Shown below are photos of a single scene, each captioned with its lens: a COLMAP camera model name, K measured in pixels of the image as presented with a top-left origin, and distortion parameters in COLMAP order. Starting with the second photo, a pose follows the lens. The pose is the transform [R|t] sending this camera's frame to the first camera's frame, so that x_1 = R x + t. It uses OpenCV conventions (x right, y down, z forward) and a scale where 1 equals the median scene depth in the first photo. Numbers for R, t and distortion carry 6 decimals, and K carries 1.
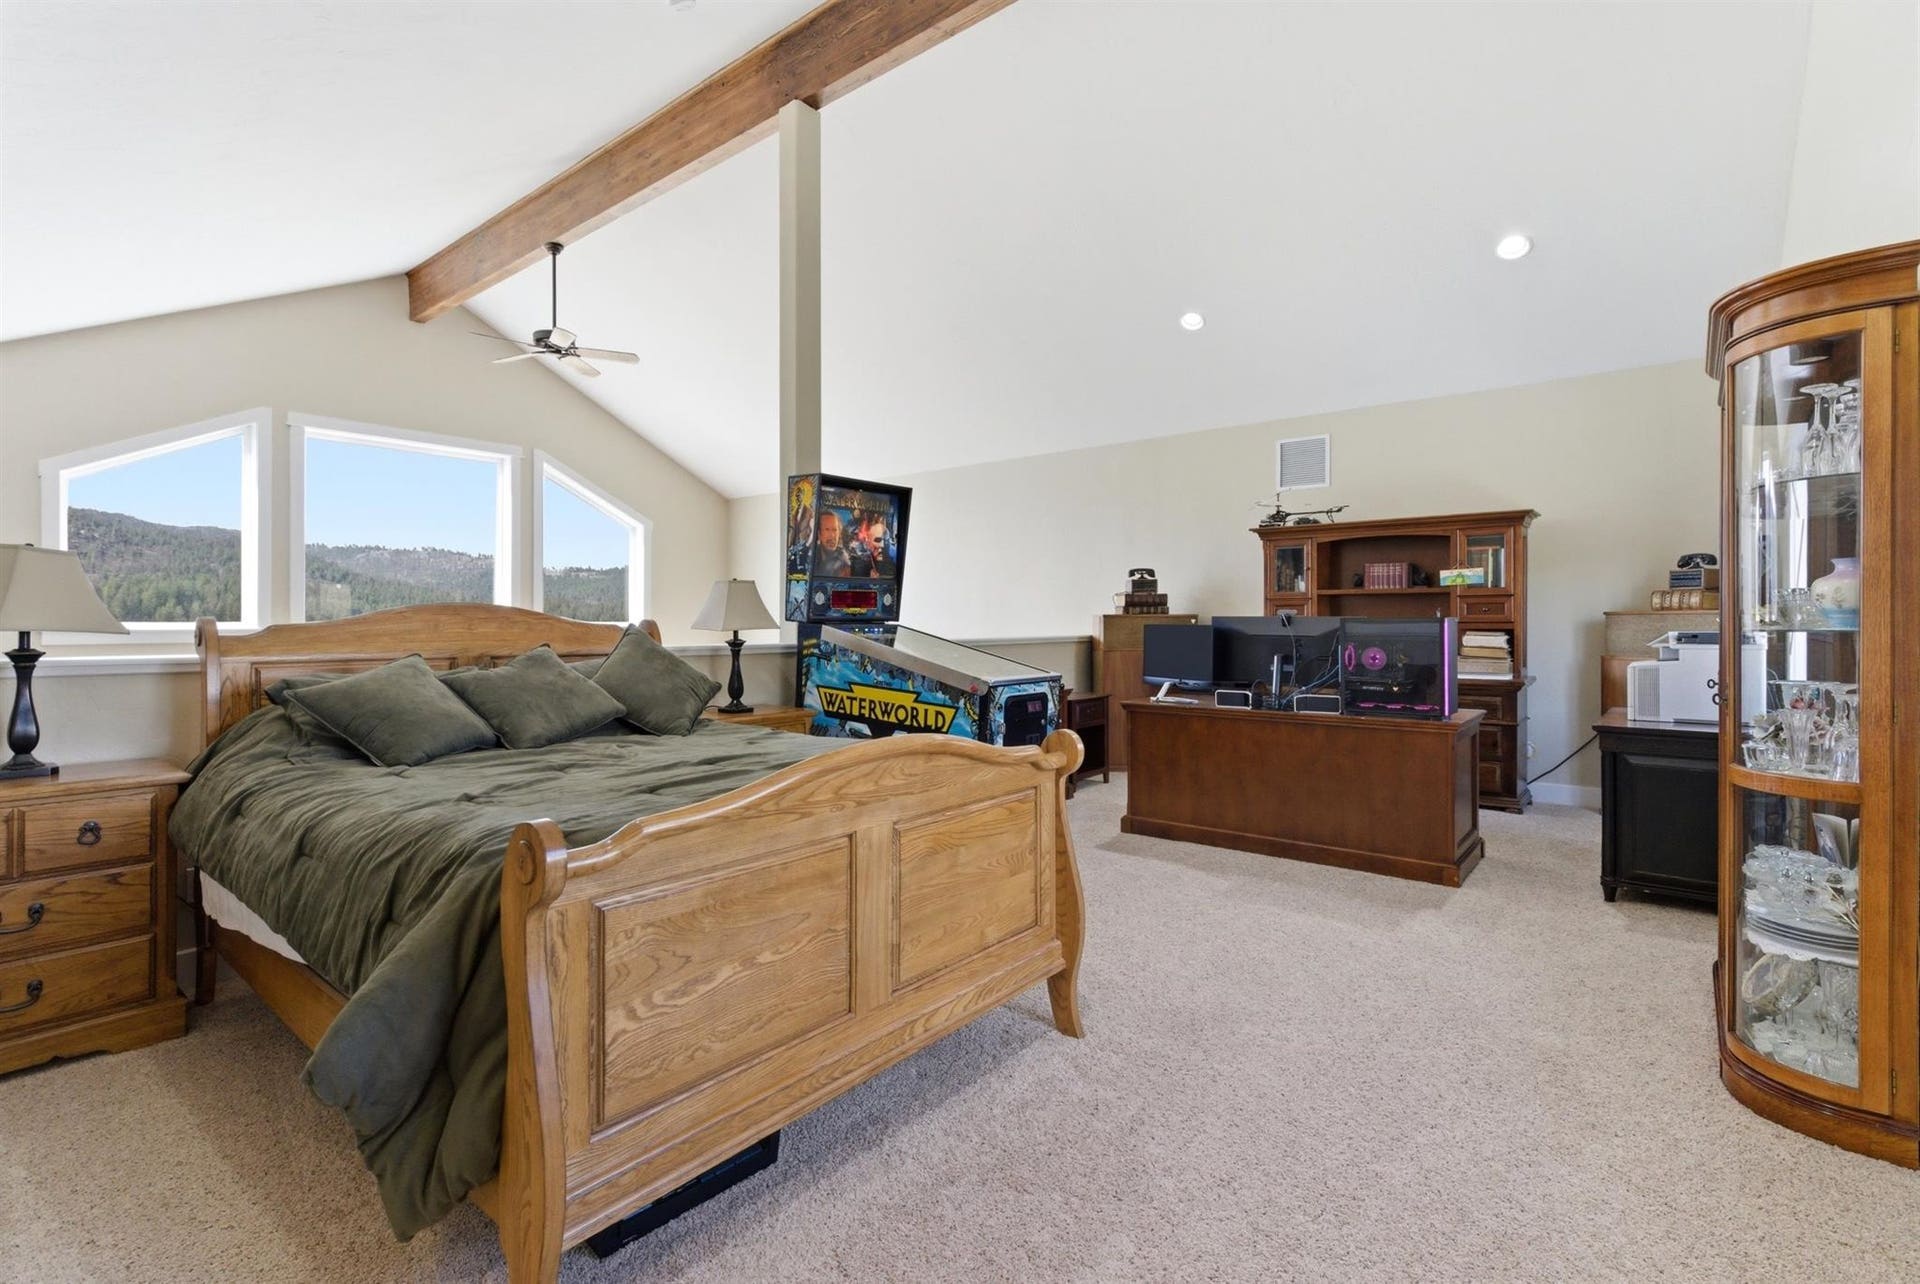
lens RADIAL K [[864.6, 0, 956.9], [0, 864.6, 639.4], [0, 0, 1]] dist [0.000319, -0.000657]
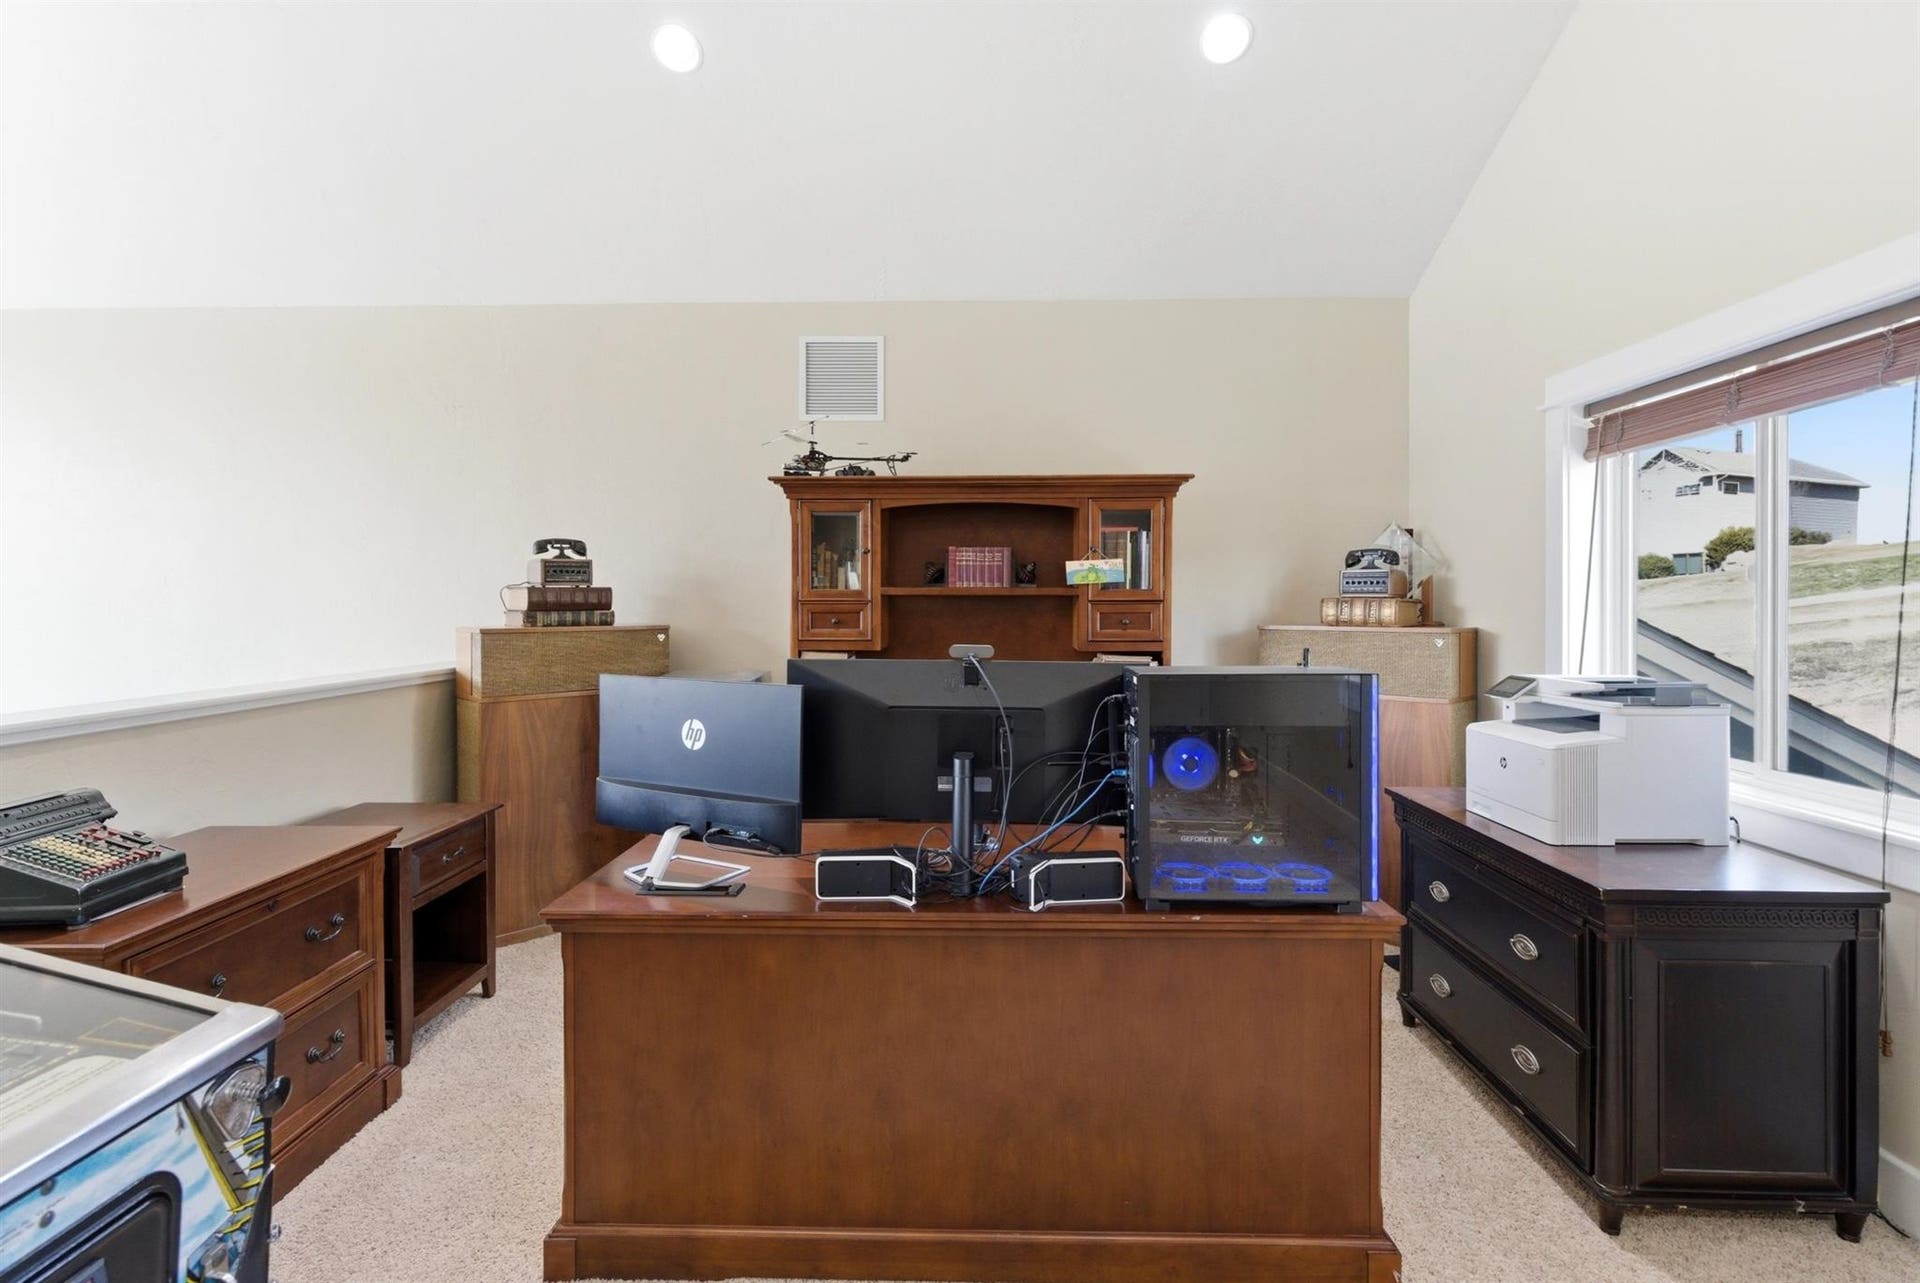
lens RADIAL K [[907.5, 0, 954.7], [0, 907.5, 600.3], [0, 0, 1]] dist [0.002265, 0.000056]
pose [[0.792704, 0.003526, 0.609597, 0.073496], [0.012139, 0.999694, -0.021569, -0.032694], [-0.609486, 0.024498, 0.792418, 0.459651]]
